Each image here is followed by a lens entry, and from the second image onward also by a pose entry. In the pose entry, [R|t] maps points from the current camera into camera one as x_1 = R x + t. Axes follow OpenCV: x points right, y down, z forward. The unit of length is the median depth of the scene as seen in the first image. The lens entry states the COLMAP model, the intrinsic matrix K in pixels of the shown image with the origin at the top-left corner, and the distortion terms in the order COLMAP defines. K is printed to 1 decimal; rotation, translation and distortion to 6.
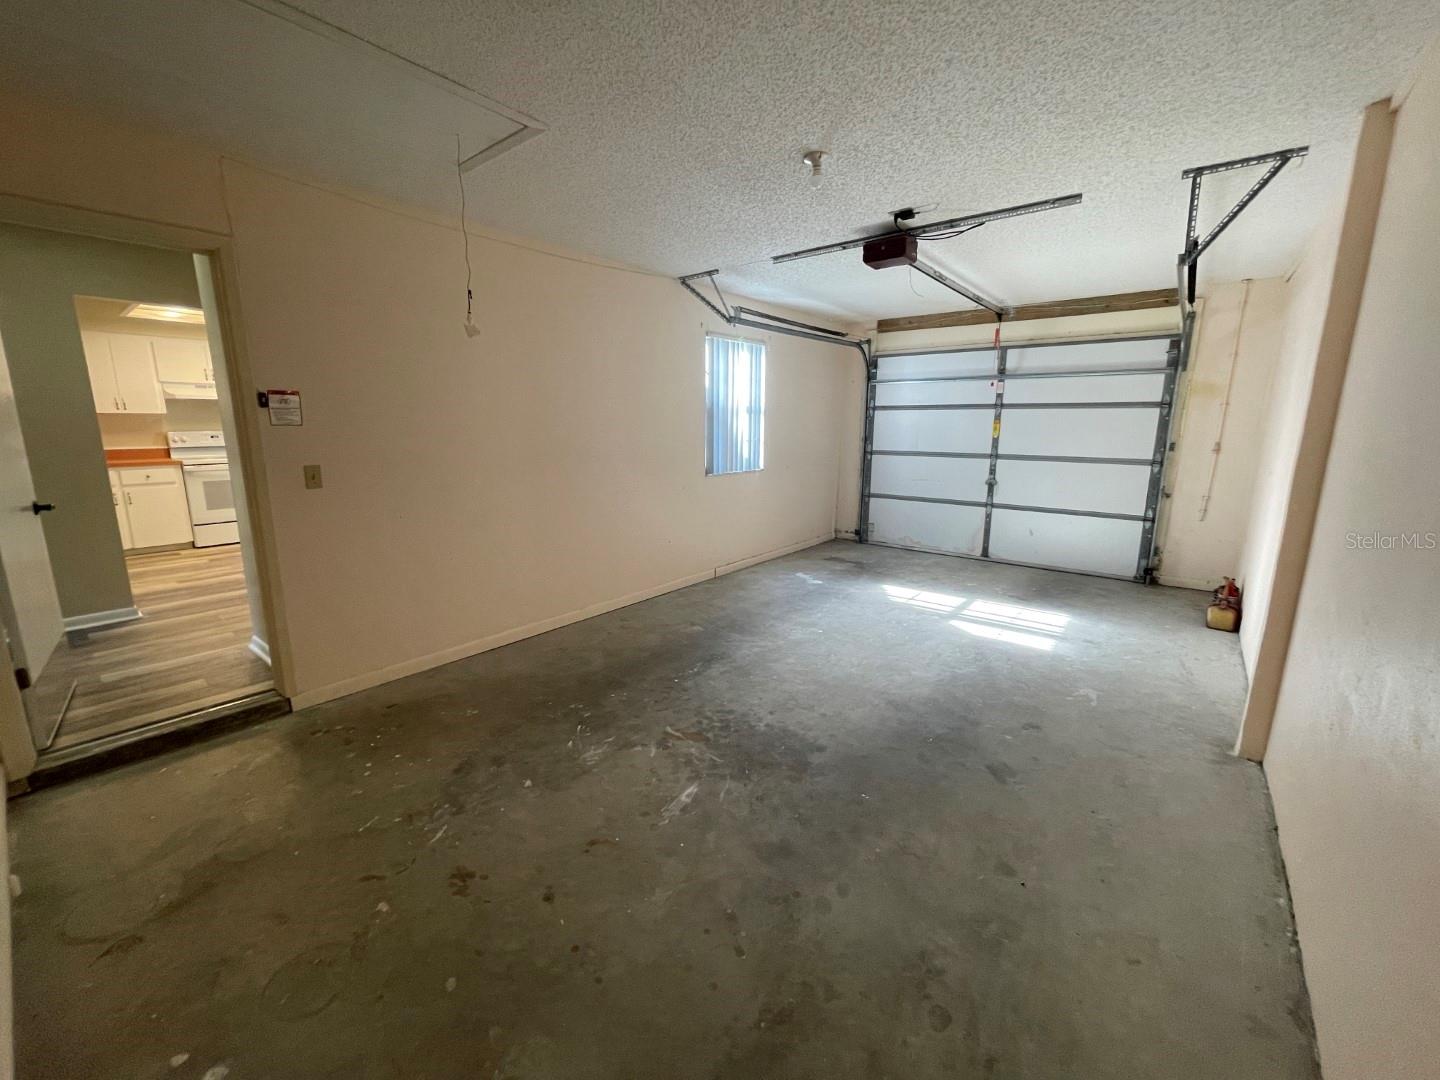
lens RADIAL K [[579.9, 0, 718.8], [0, 579.9, 542.7], [0, 0, 1]] dist [0.003604, -0.001599]
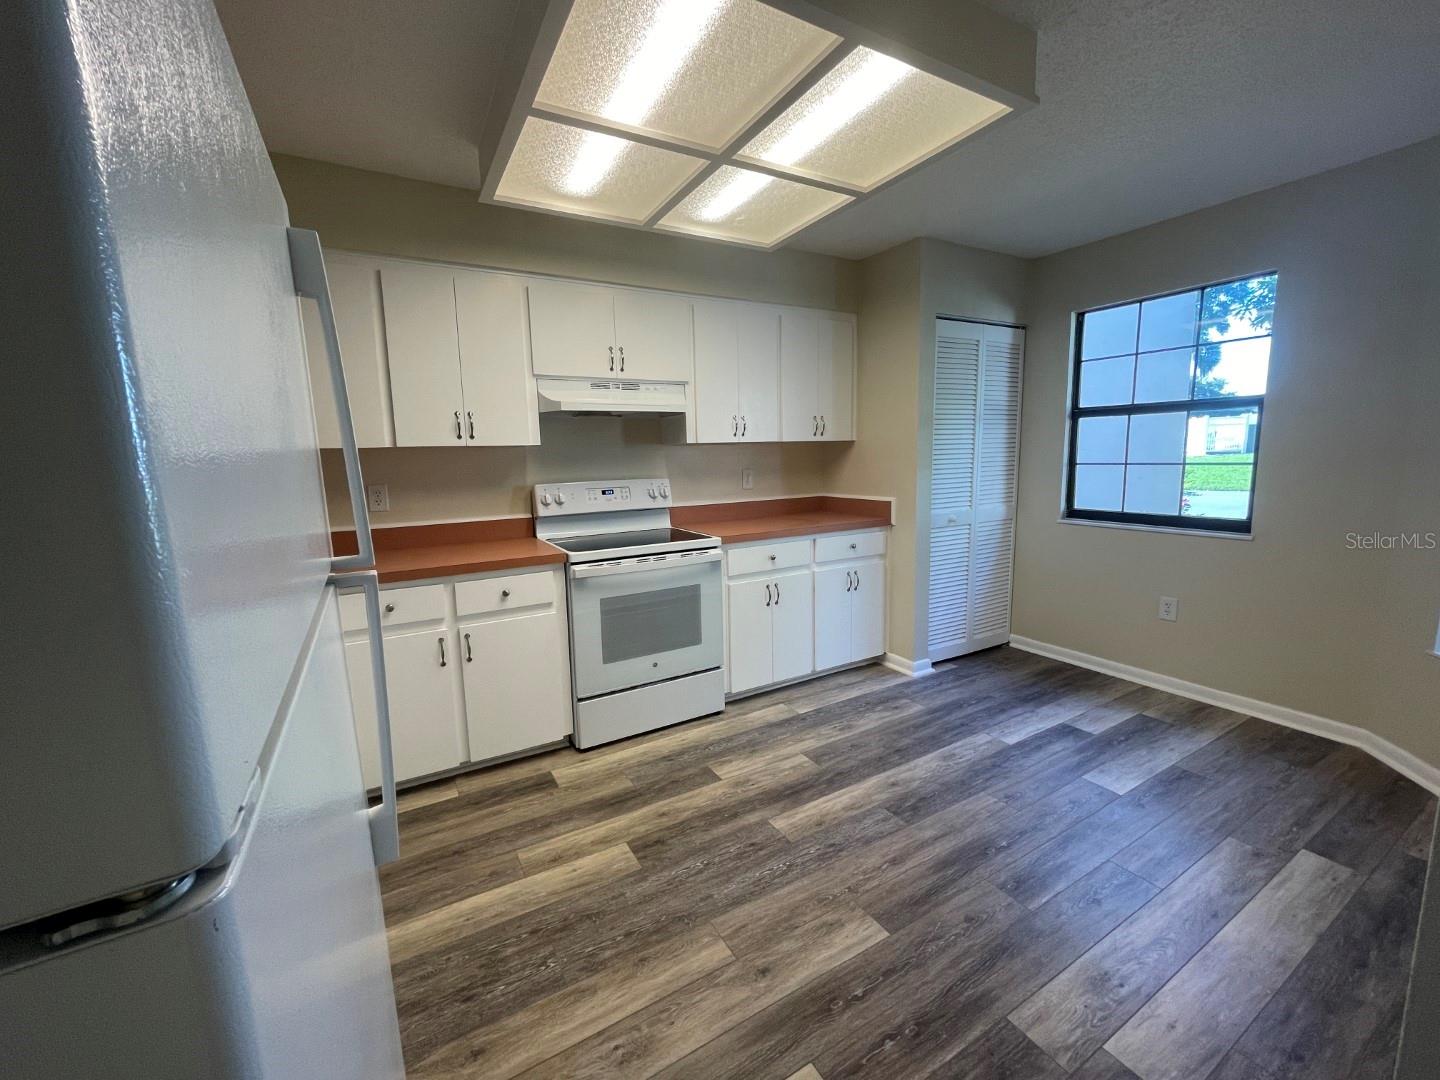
lens RADIAL K [[579.9, 0, 708.8], [0, 579.9, 536.1], [0, 0, 1]] dist [0.003604, -0.001599]
pose [[0.935106, 0.019656, -0.353822, -0.654424], [-0.041353, 0.997691, -0.053867, -0.130264], [0.351947, 0.065003, 0.933760, 0.617365]]
